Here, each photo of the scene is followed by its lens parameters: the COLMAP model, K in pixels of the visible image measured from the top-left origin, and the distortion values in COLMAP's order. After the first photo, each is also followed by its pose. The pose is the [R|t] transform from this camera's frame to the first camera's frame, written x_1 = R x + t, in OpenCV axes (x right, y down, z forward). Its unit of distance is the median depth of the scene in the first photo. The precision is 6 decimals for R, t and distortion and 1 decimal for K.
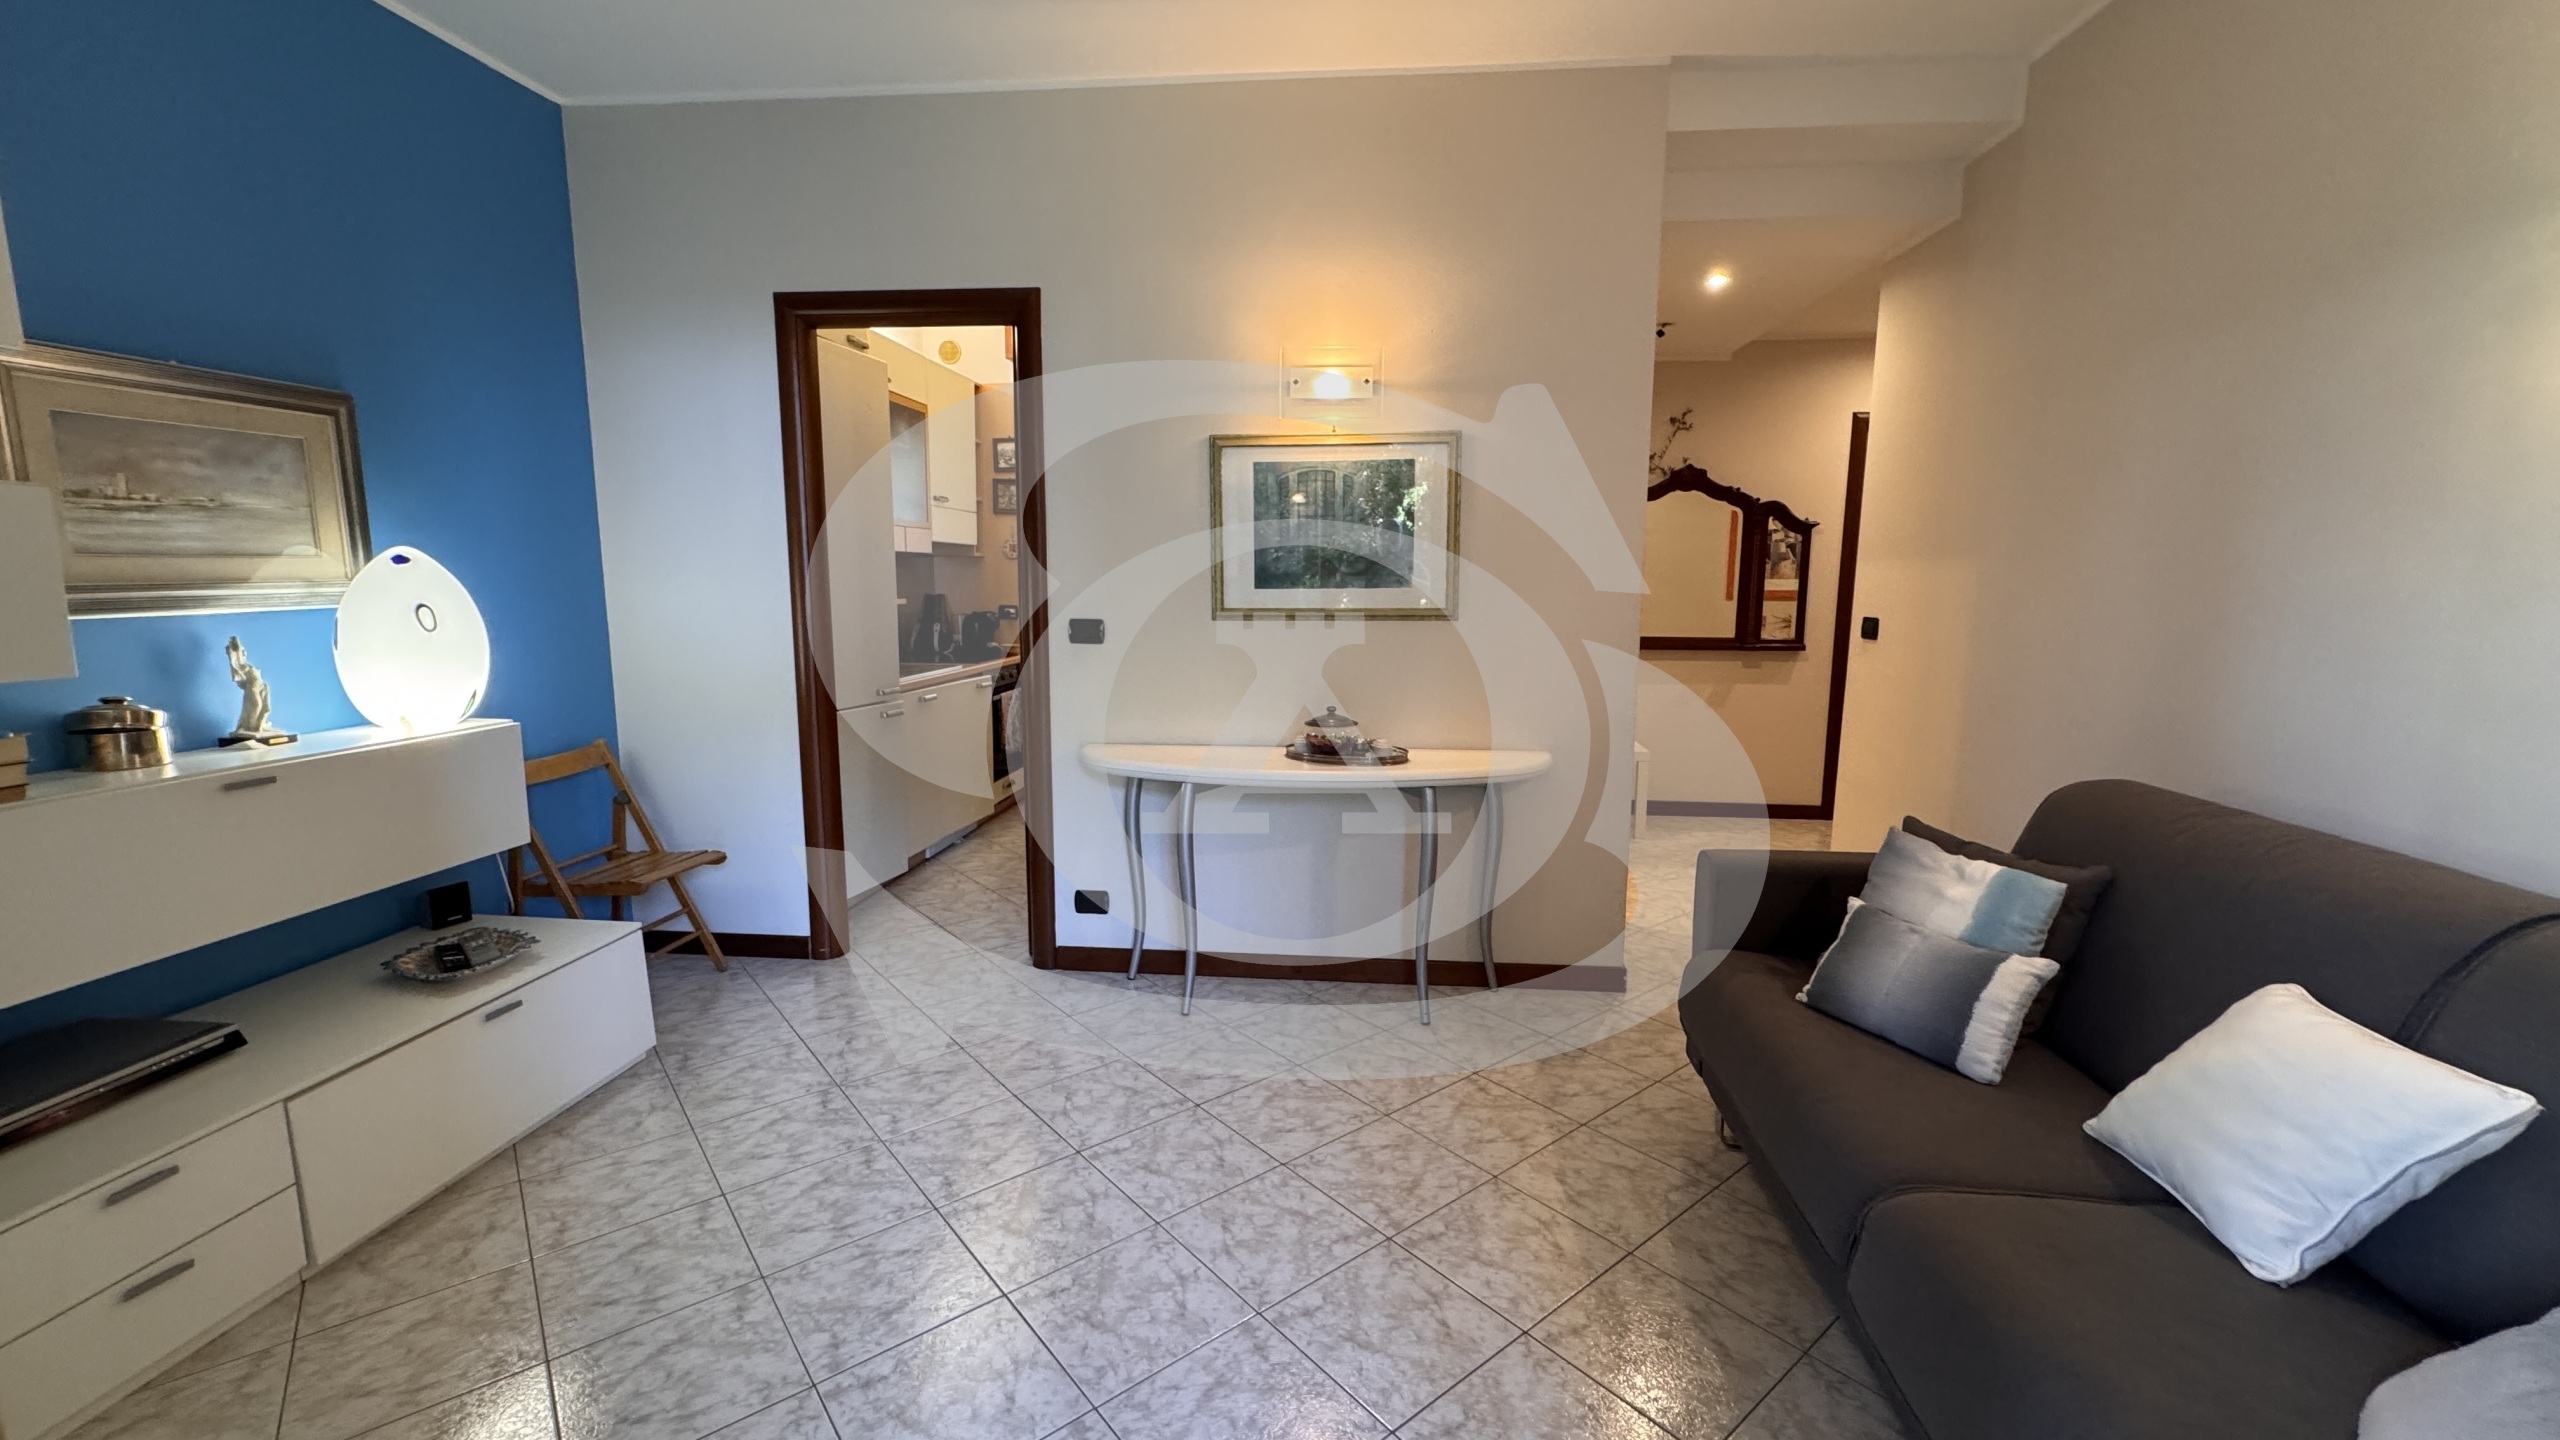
lens RADIAL K [[1014.7, 0, 1277.0], [0, 1014.7, 722.5], [0, 0, 1]] dist [-0.003358, 0.001342]
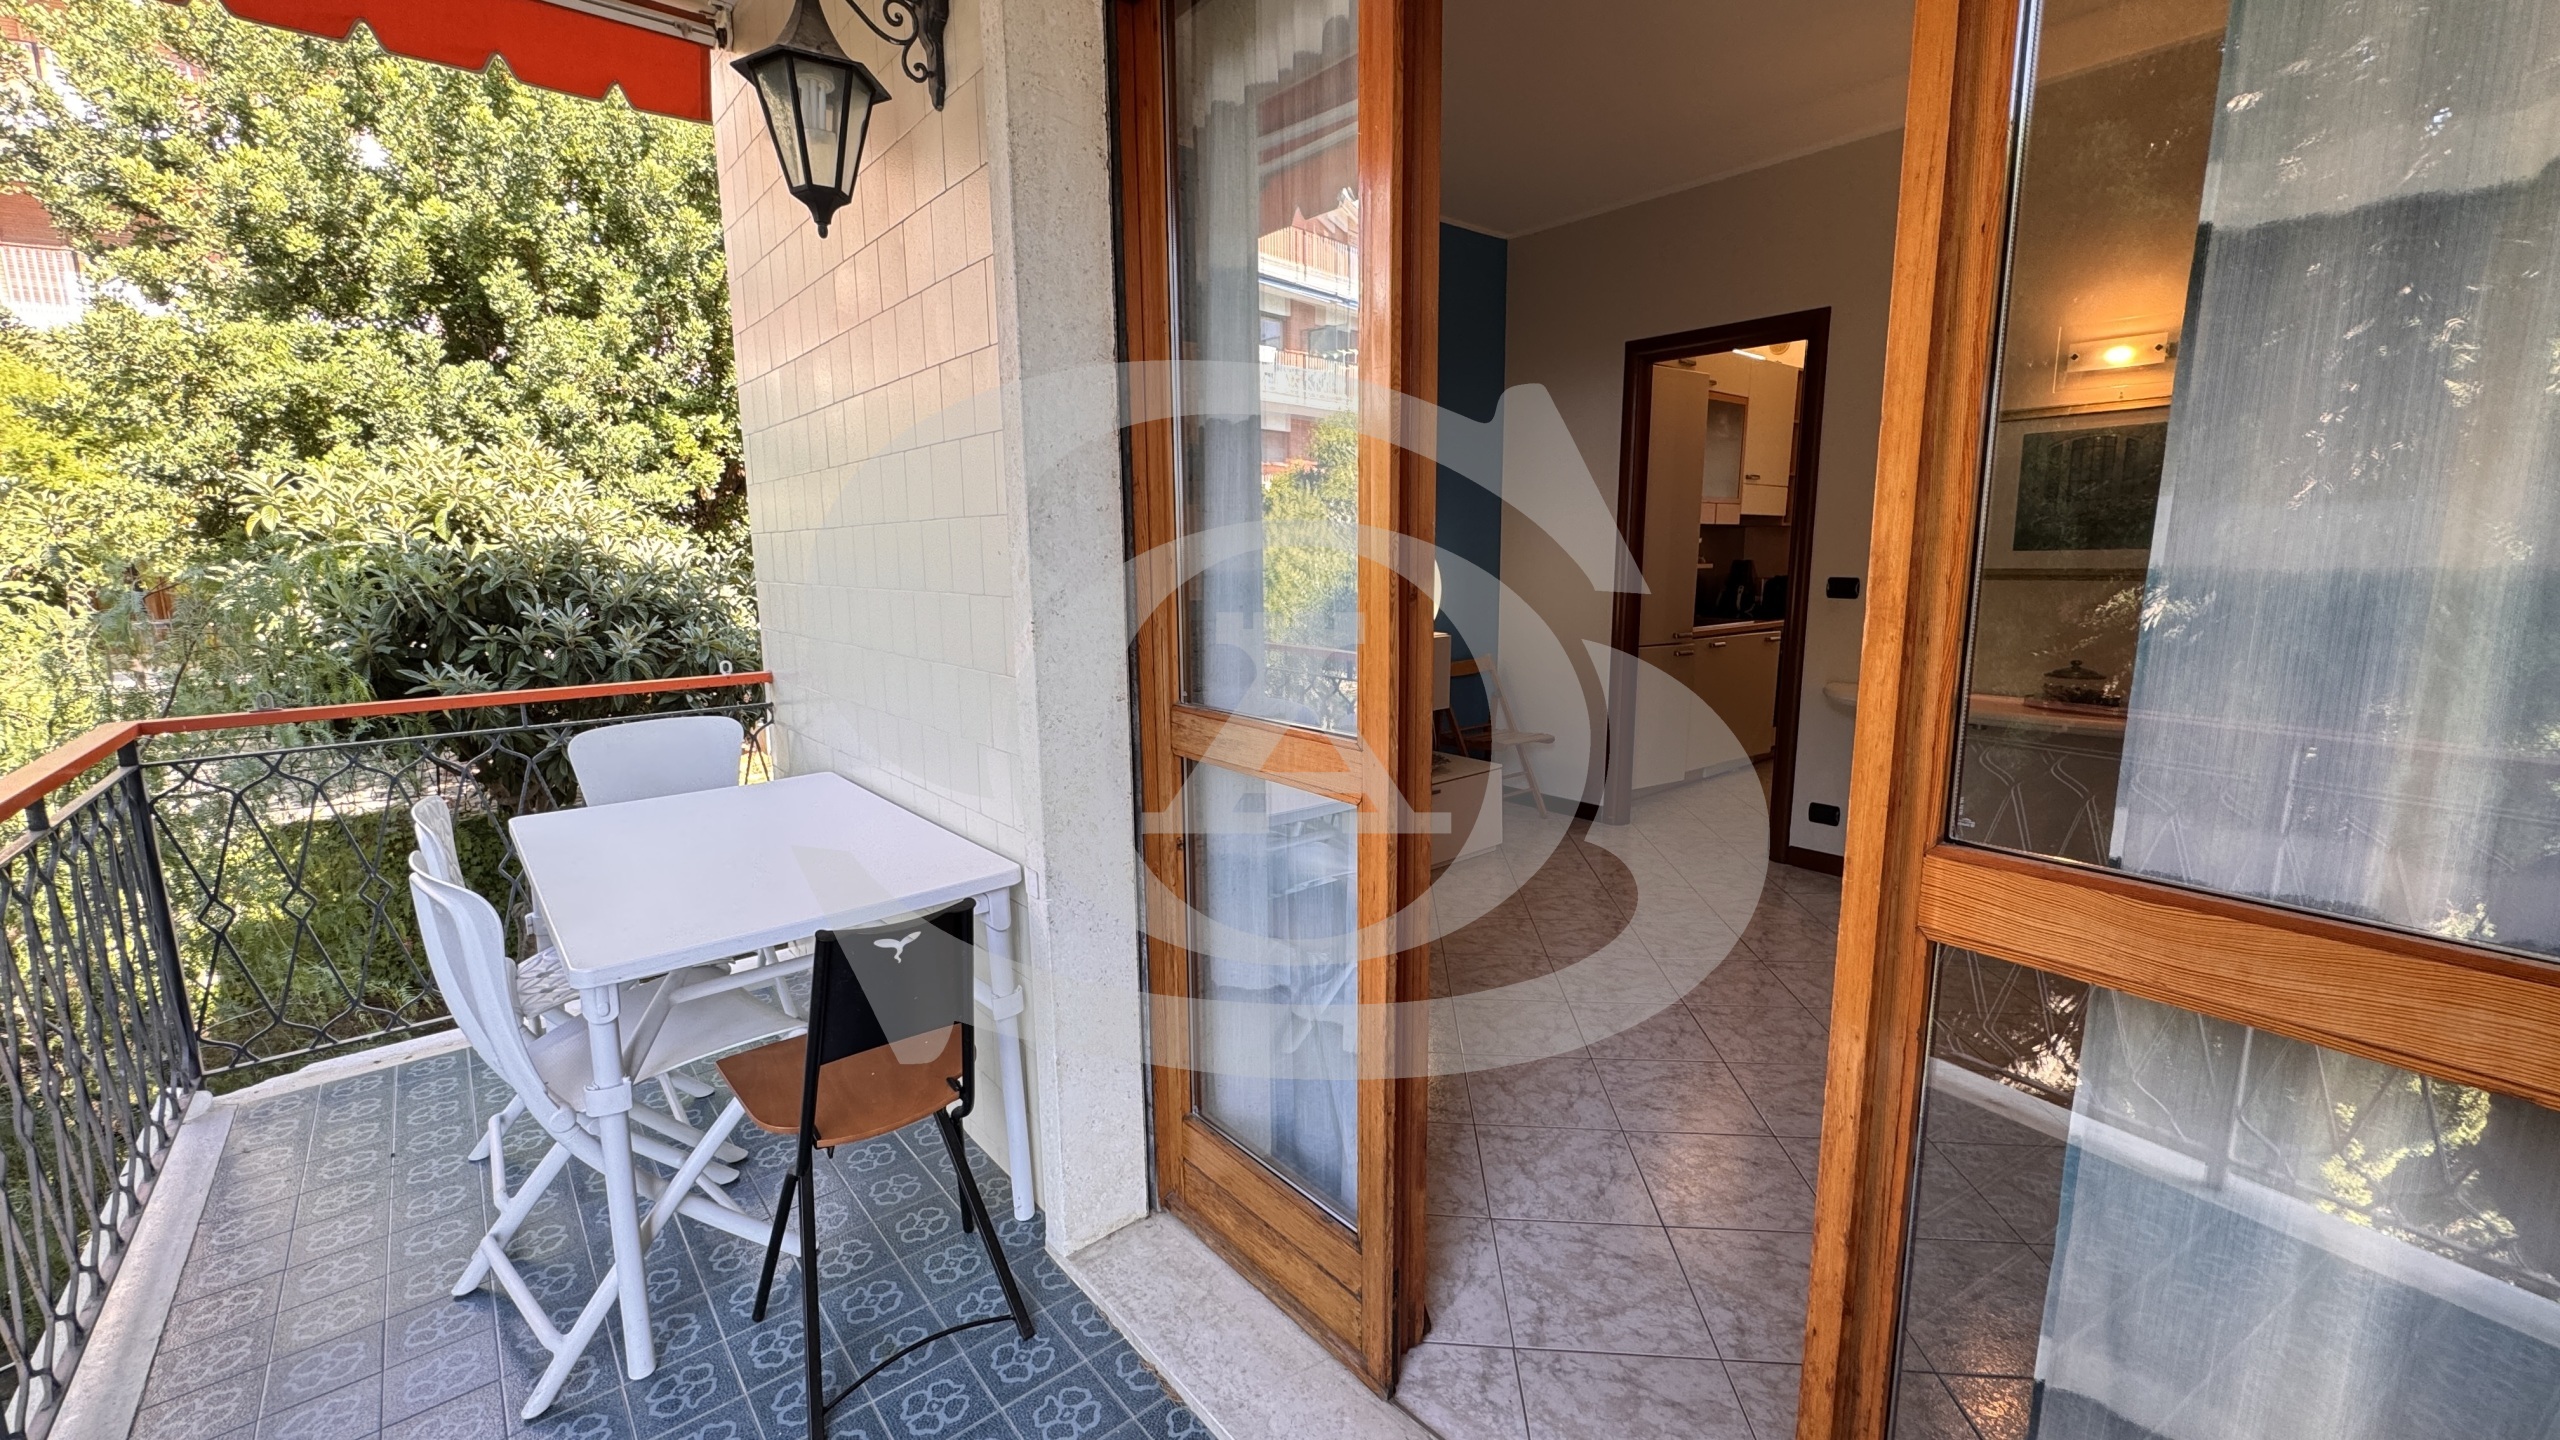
lens RADIAL K [[1014.7, 0, 1275.4], [0, 1014.7, 716.4], [0, 0, 1]] dist [-0.003358, 0.001342]
pose [[0.707549, 0.102130, -0.699245, 0.207337], [-0.086097, 0.994588, 0.058147, 0.053568], [0.701400, 0.019061, 0.712513, -0.350900]]
